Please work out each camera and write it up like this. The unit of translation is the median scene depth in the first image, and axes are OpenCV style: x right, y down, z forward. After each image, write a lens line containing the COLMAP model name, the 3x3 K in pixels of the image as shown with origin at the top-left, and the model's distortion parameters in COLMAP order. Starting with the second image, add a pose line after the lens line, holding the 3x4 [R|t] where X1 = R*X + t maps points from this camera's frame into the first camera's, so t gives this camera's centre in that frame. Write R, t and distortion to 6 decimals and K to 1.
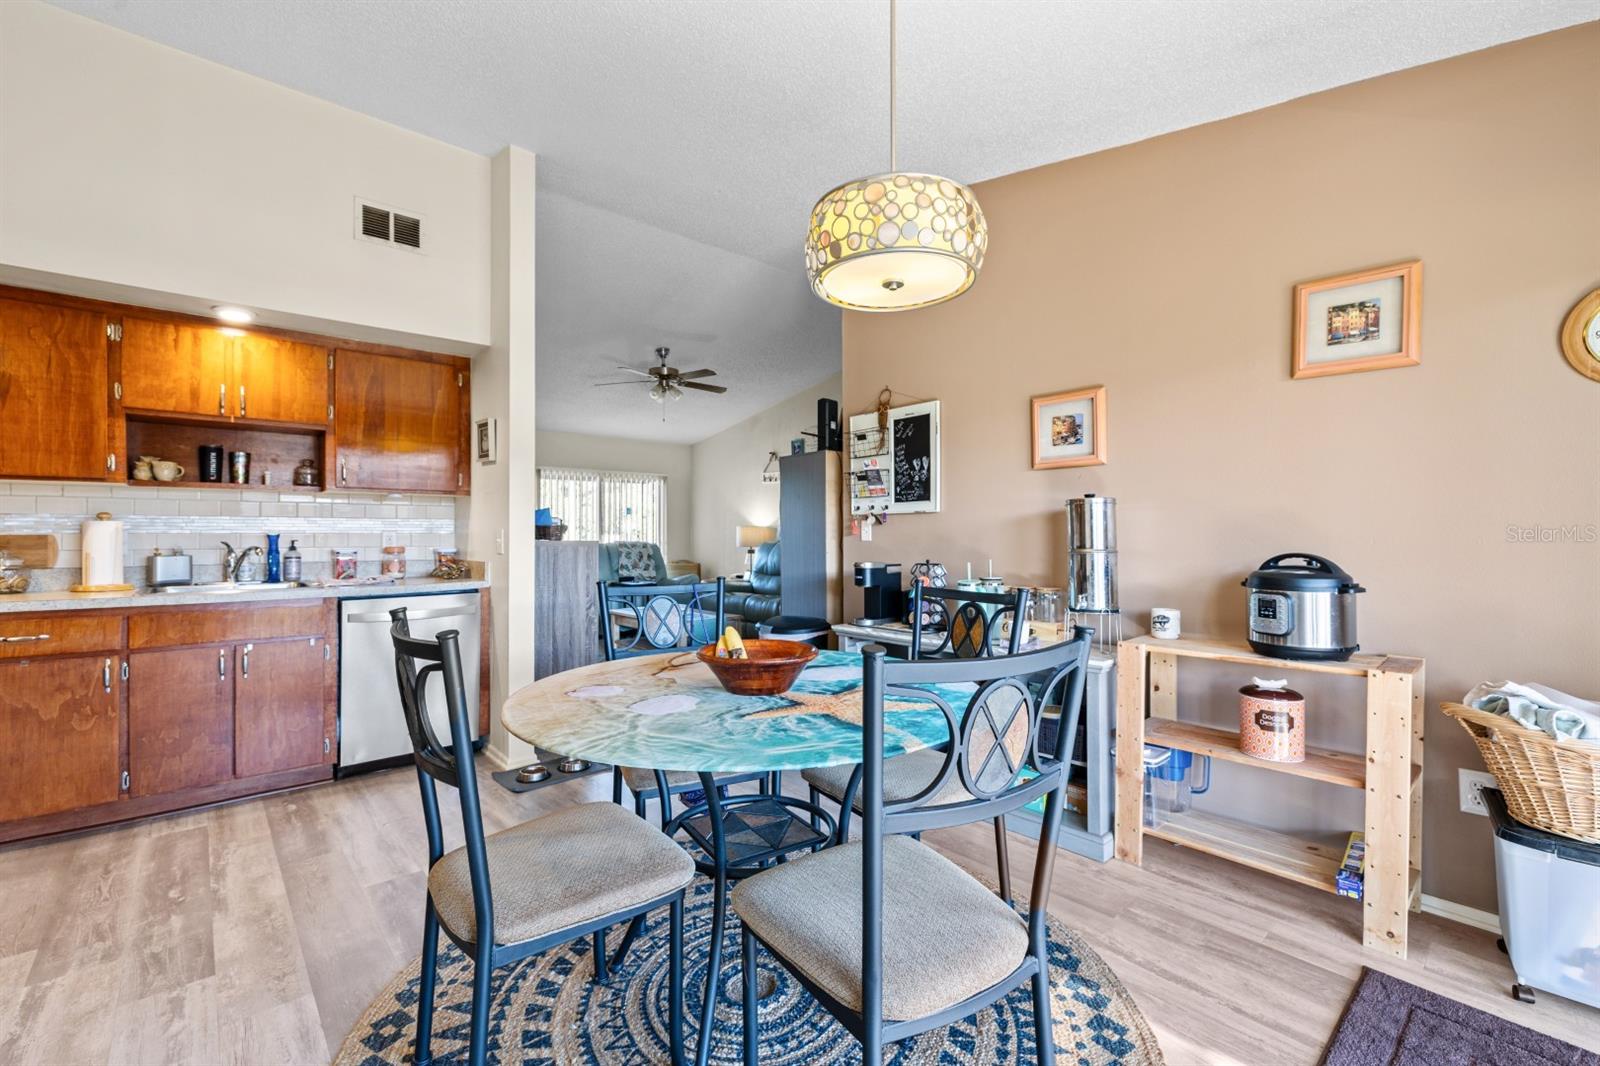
lens RADIAL K [[672.0, 0, 795.2], [0, 672.0, 531.4], [0, 0, 1]] dist [-0.000851, -0.000203]
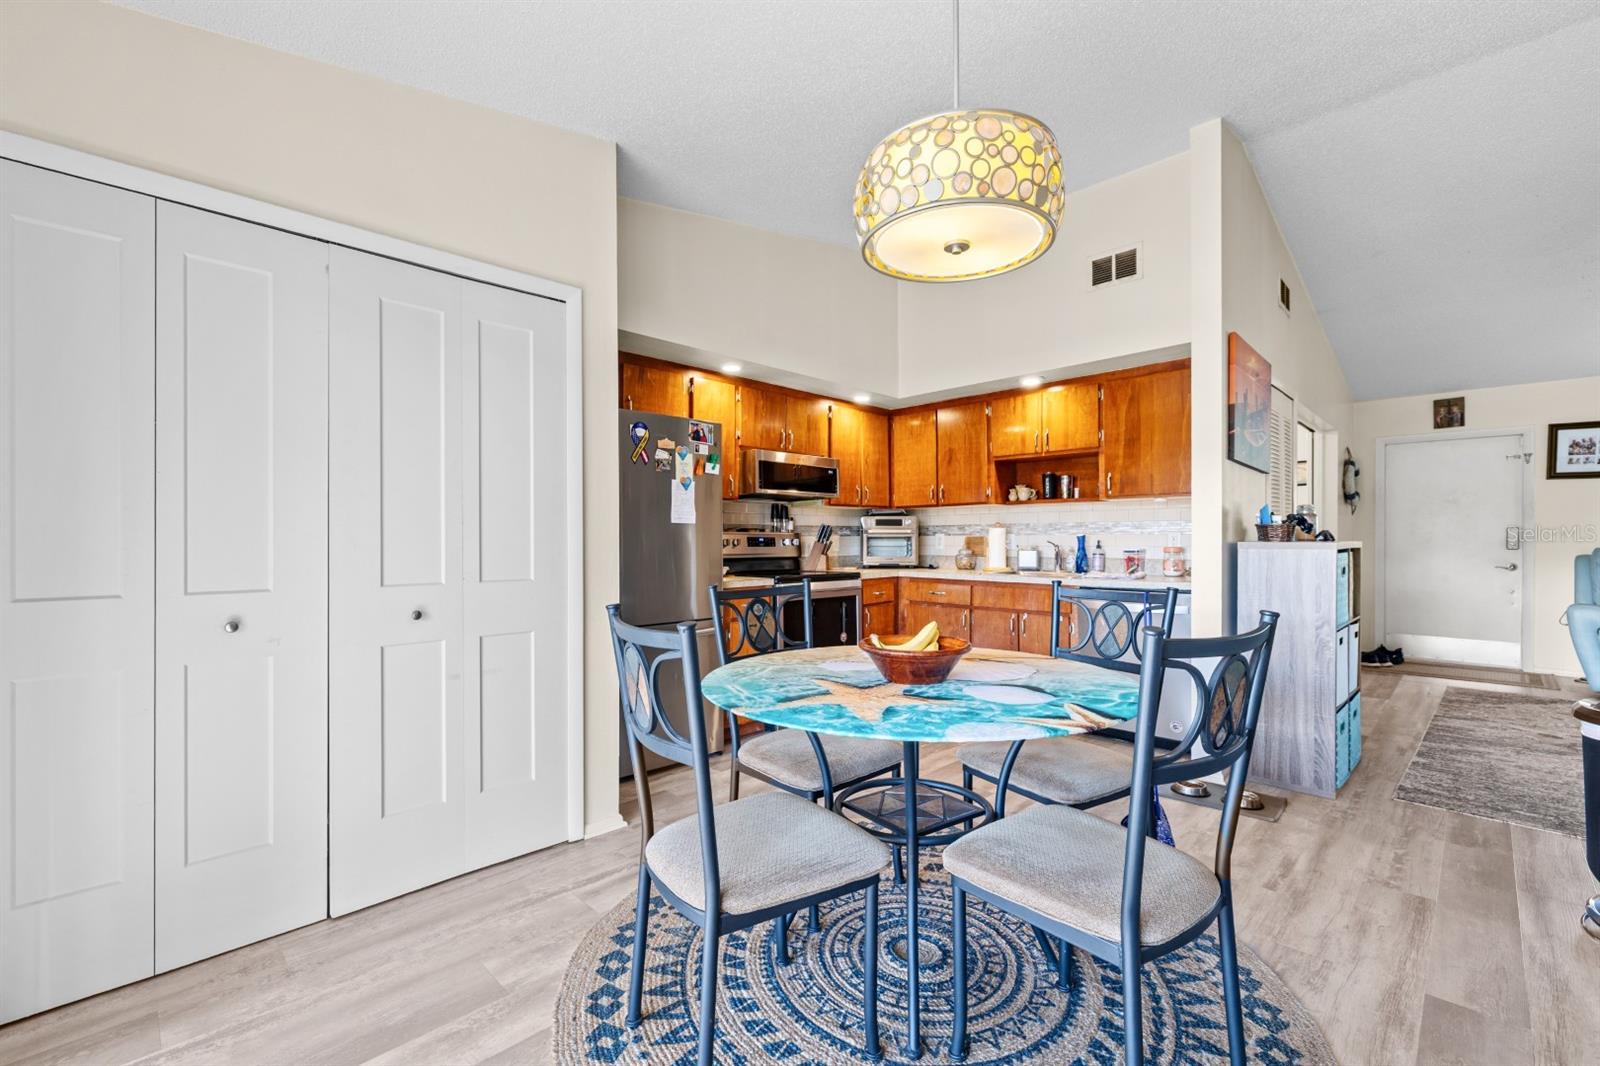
lens RADIAL K [[685.8, 0, 799.7], [0, 685.8, 541.0], [0, 0, 1]] dist [0.000319, -0.000289]
pose [[0.054942, 0.004967, -0.998477, 0.609010], [0.009637, 0.999938, 0.005504, 0.002447], [0.998443, -0.009925, 0.054891, 0.446034]]
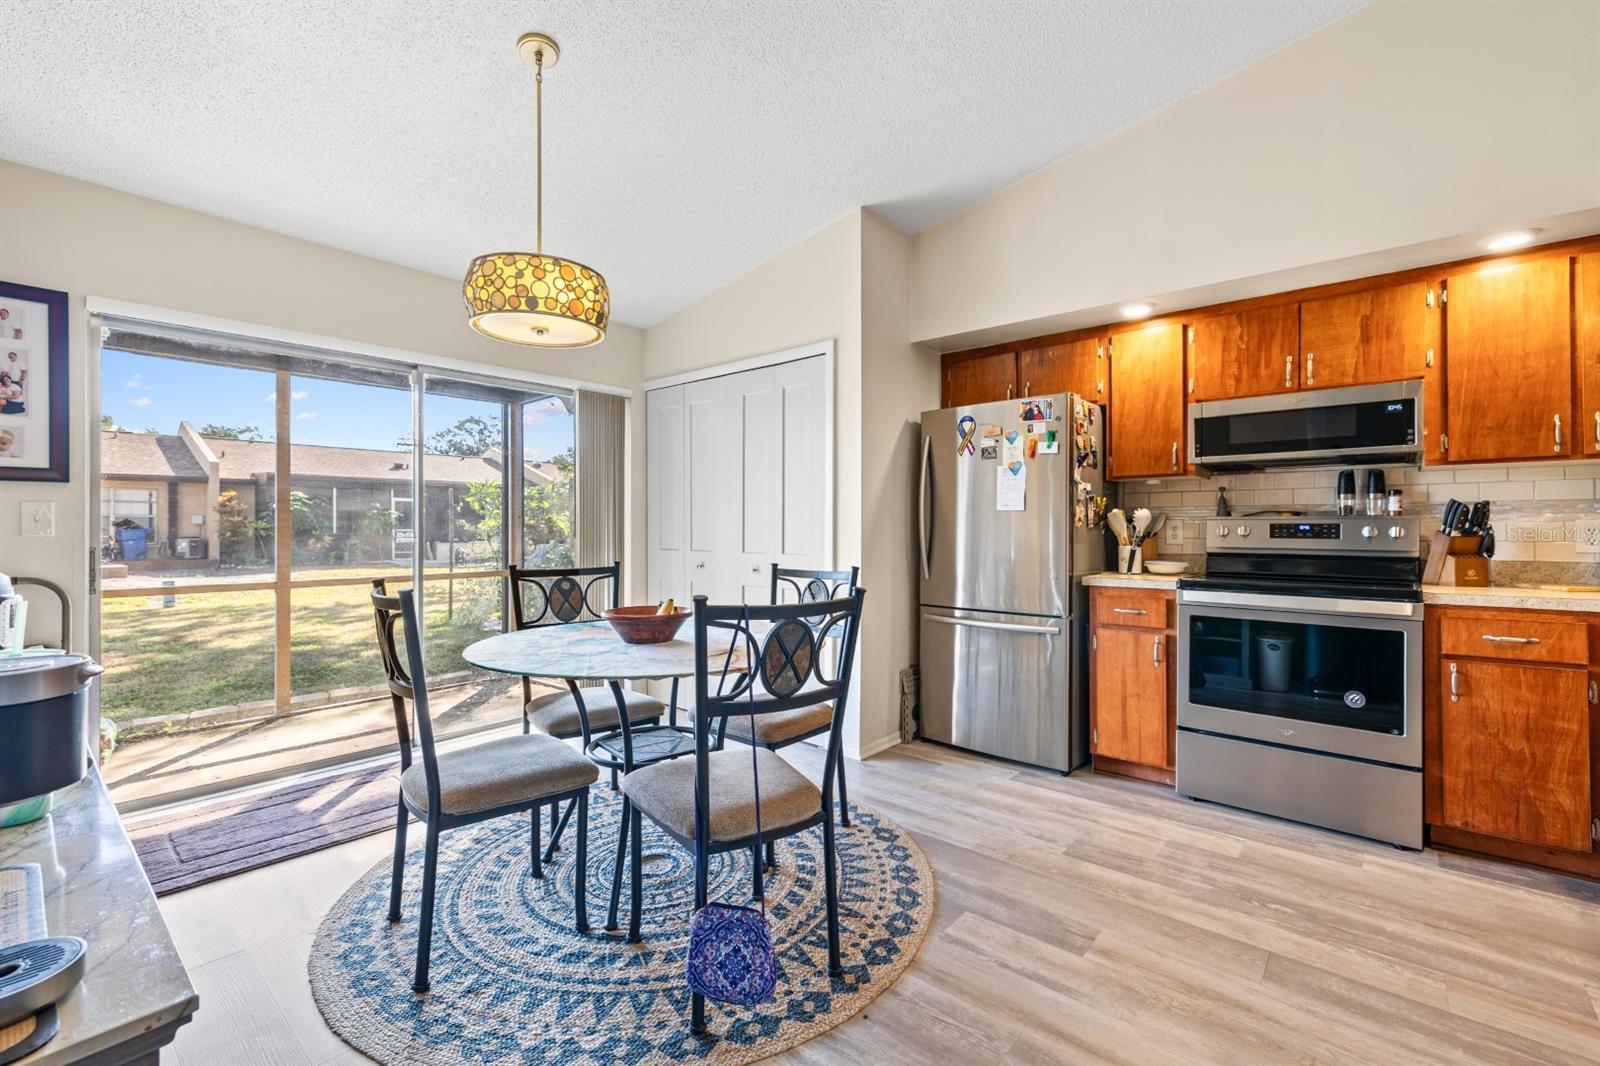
lens RADIAL K [[690.4, 0, 797.9], [0, 690.4, 529.1], [0, 0, 1]] dist [0.000389, -0.000111]
pose [[-0.992369, 0.002918, -0.123267, -0.107479], [0.003522, 0.999983, -0.004682, 0.011552], [0.123251, -0.005080, -0.992362, 1.413236]]
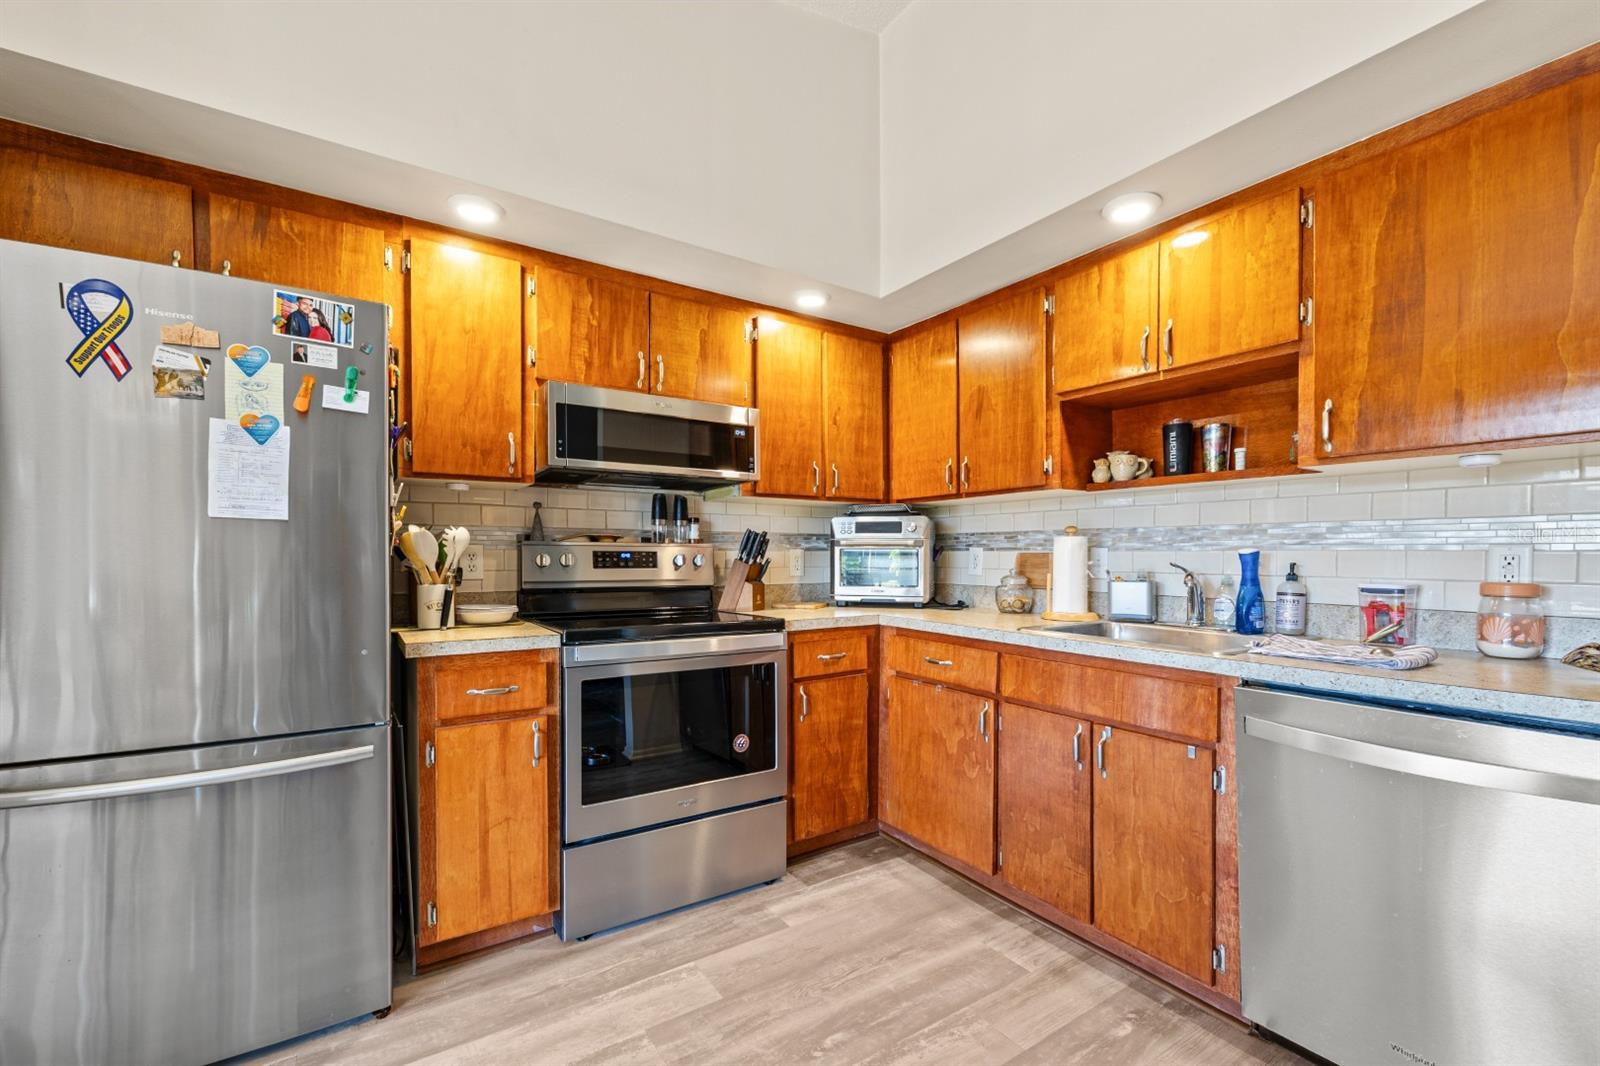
lens RADIAL K [[683.9, 0, 793.9], [0, 683.9, 564.3], [0, 0, 1]] dist [-0.001218, 0.000066]
pose [[-0.144725, 0.017045, -0.989325, -0.139444], [0.003536, 0.999854, 0.016710, 0.003981], [0.989466, -0.001080, -0.144764, 0.804096]]
